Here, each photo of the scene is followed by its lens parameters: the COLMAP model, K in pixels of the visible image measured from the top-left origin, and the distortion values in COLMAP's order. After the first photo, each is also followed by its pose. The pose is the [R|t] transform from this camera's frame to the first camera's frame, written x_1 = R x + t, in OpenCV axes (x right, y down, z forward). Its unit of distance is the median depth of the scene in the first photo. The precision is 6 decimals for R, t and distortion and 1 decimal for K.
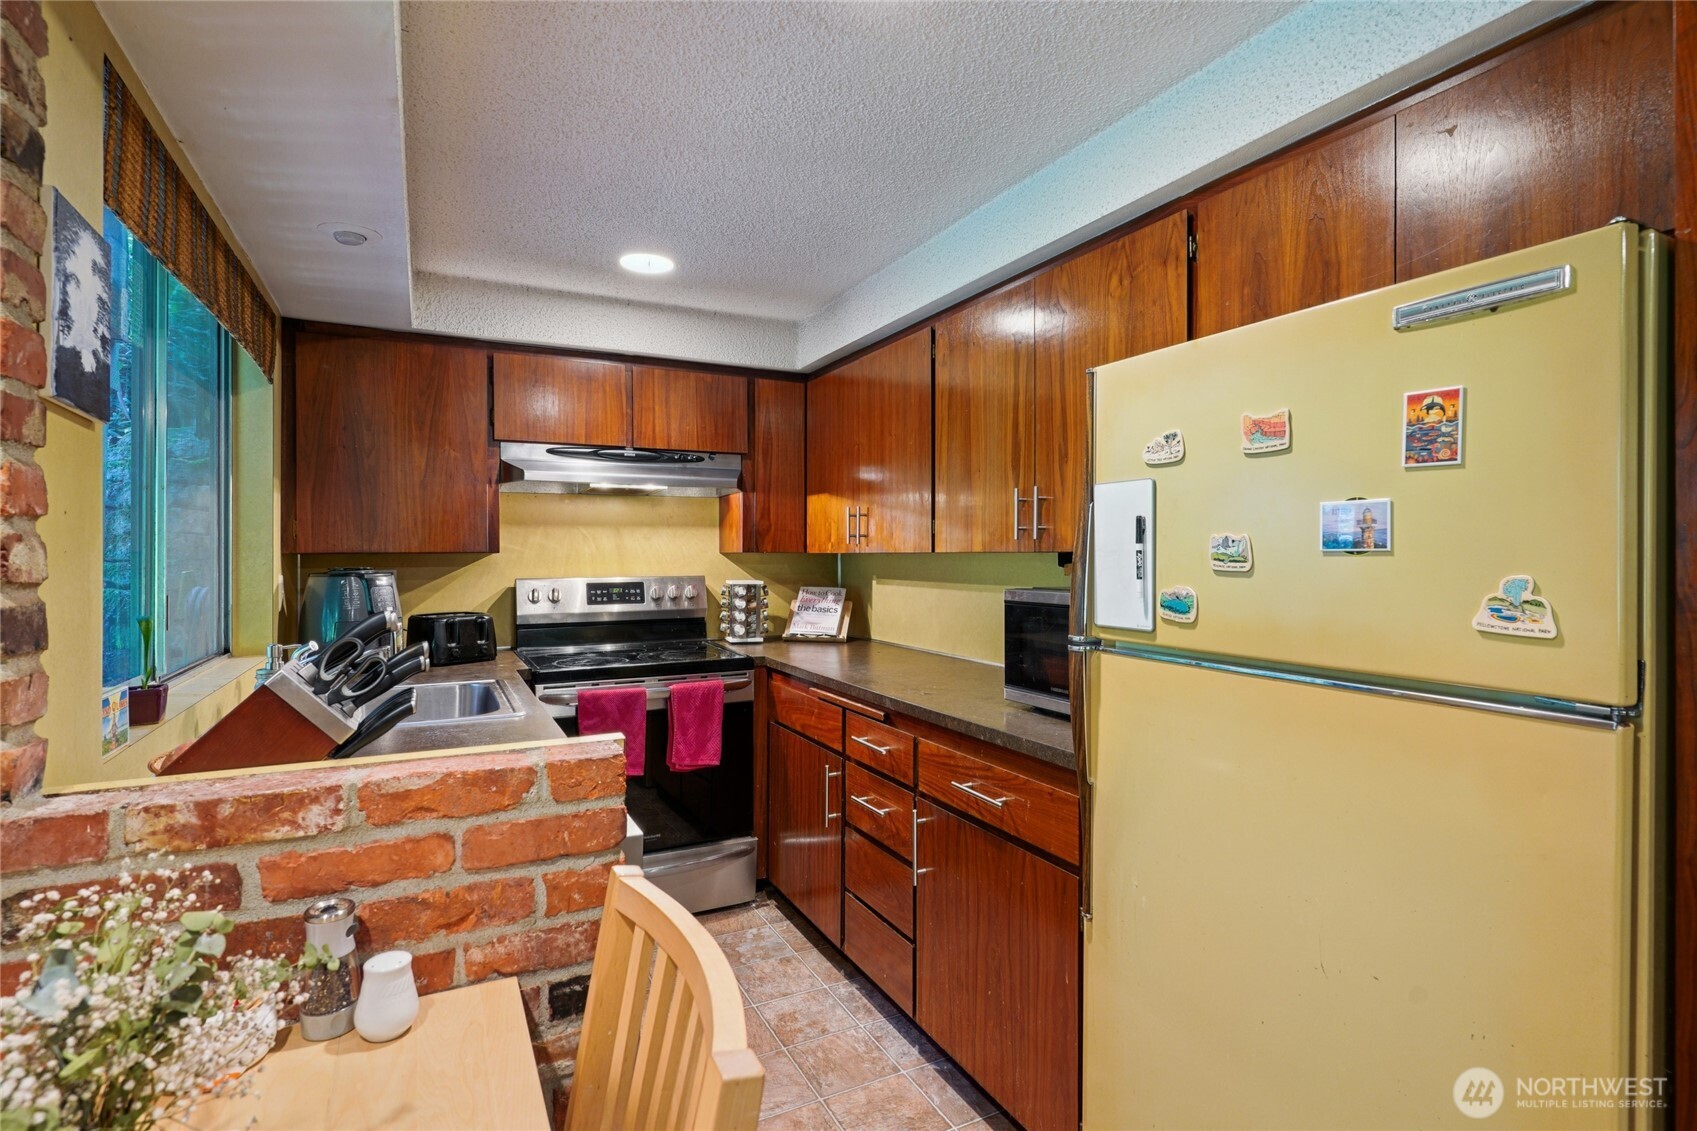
lens RADIAL K [[827.5, 0, 853.9], [0, 827.5, 549.4], [0, 0, 1]] dist [0.000310, -0.001010]
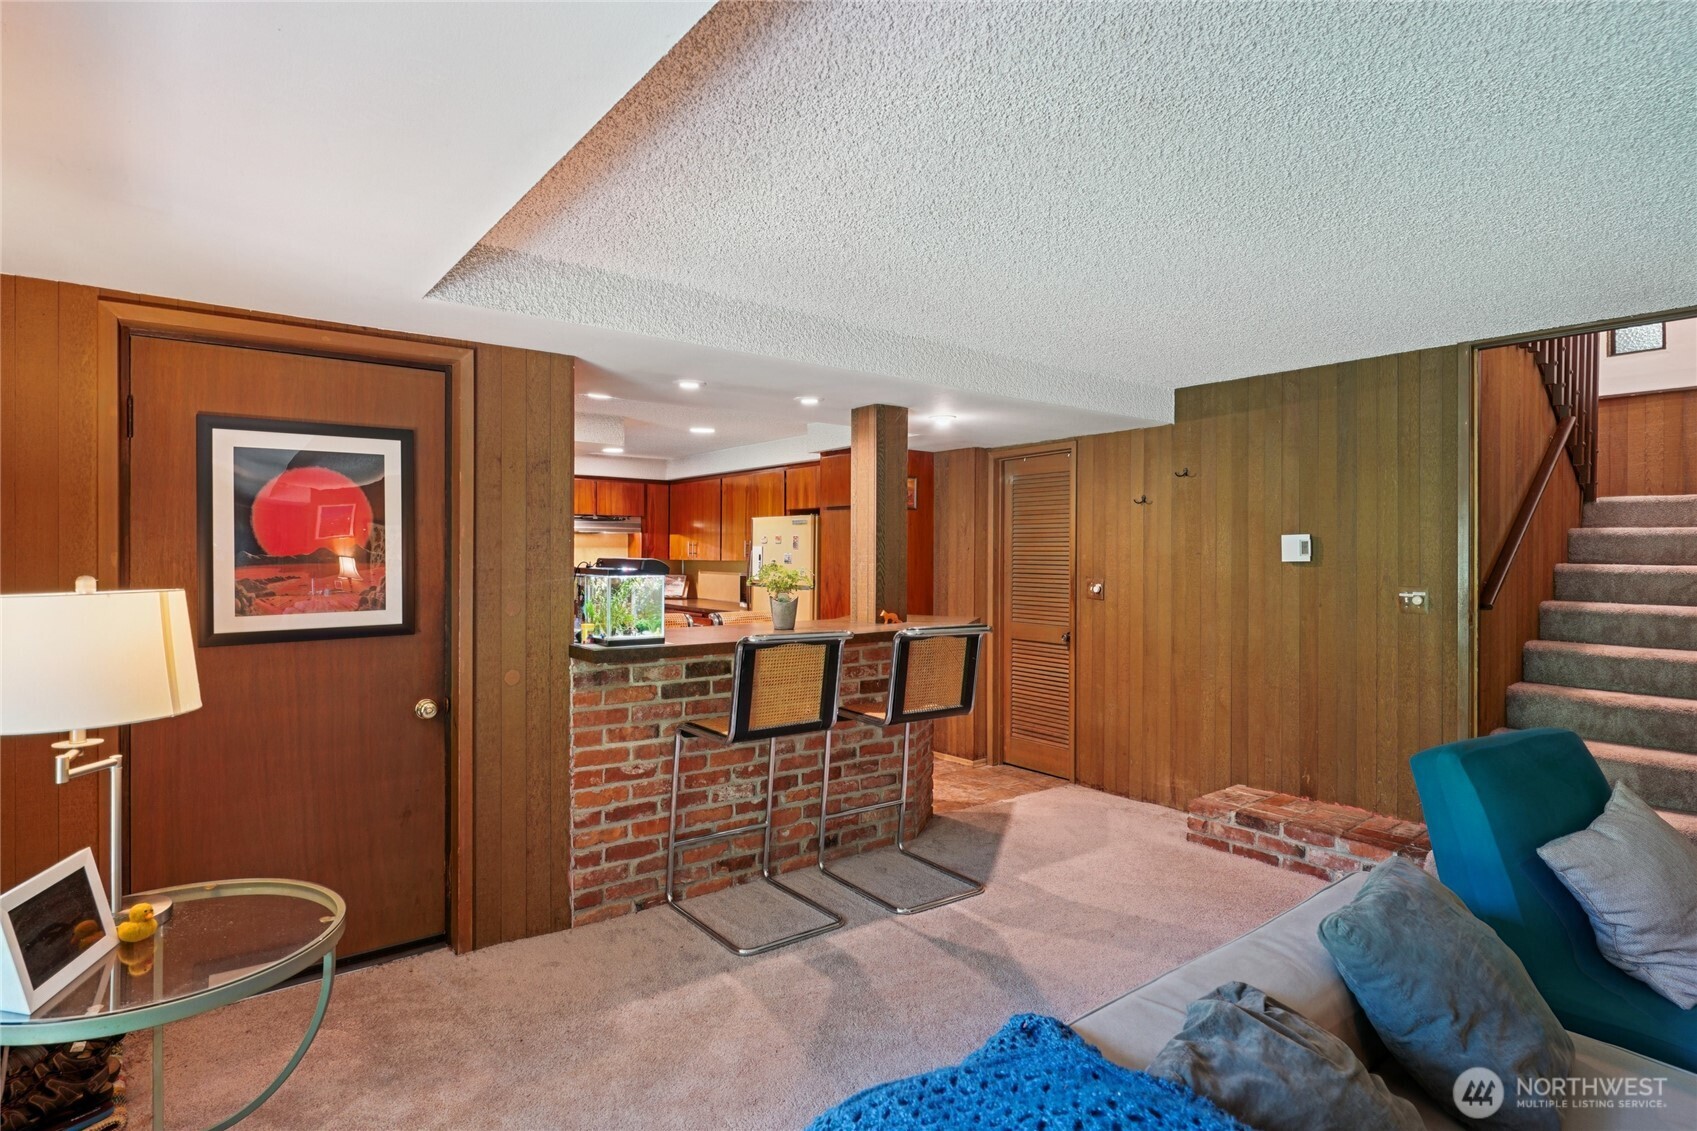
lens RADIAL K [[827.5, 0, 851.9], [0, 827.5, 557.9], [0, 0, 1]] dist [0.000310, -0.001010]
pose [[0.979782, 0.009711, 0.199830, -0.024755], [-0.011114, 0.999921, 0.005902, -0.025351], [-0.199757, -0.008003, 0.979813, -1.648336]]
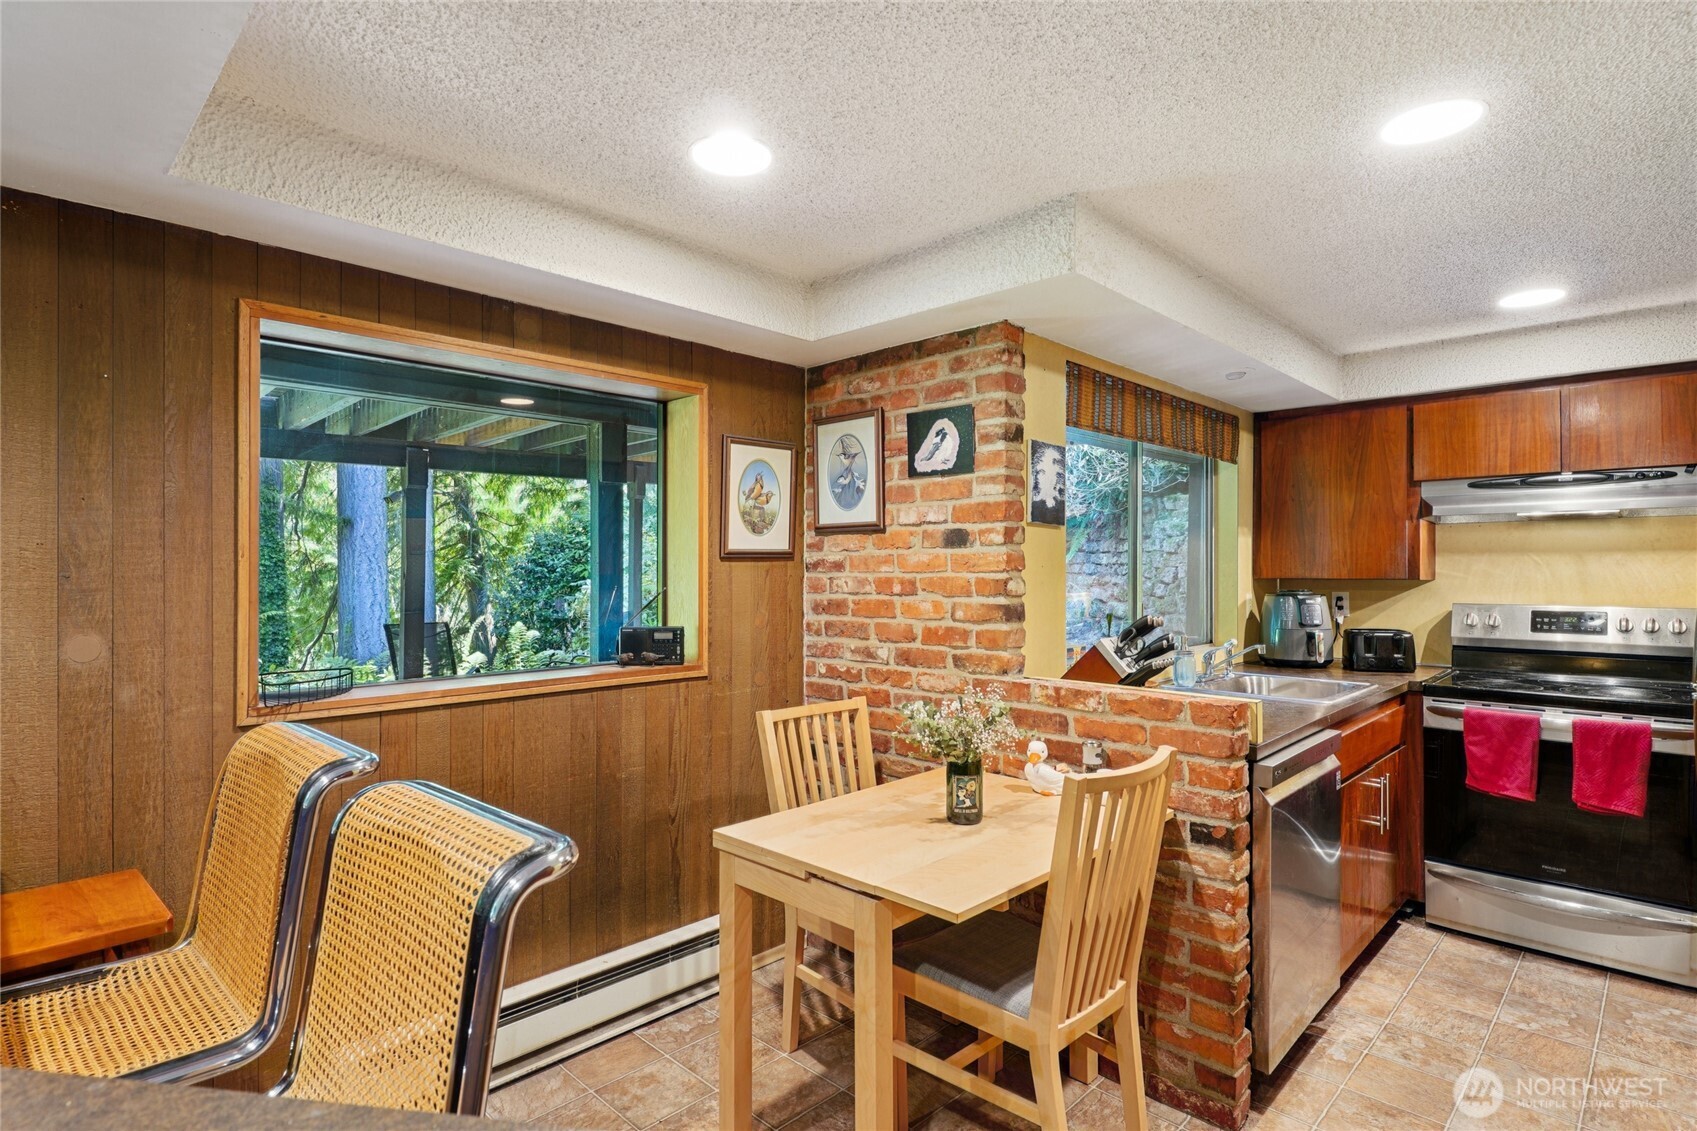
lens RADIAL K [[827.5, 0, 849.6], [0, 827.5, 568.2], [0, 0, 1]] dist [0.000310, -0.001010]
pose [[0.320517, -0.000607, -0.947243, 0.426935], [0.003289, 0.999994, 0.000472, -0.015750], [0.947237, -0.003267, 0.320517, -0.115565]]
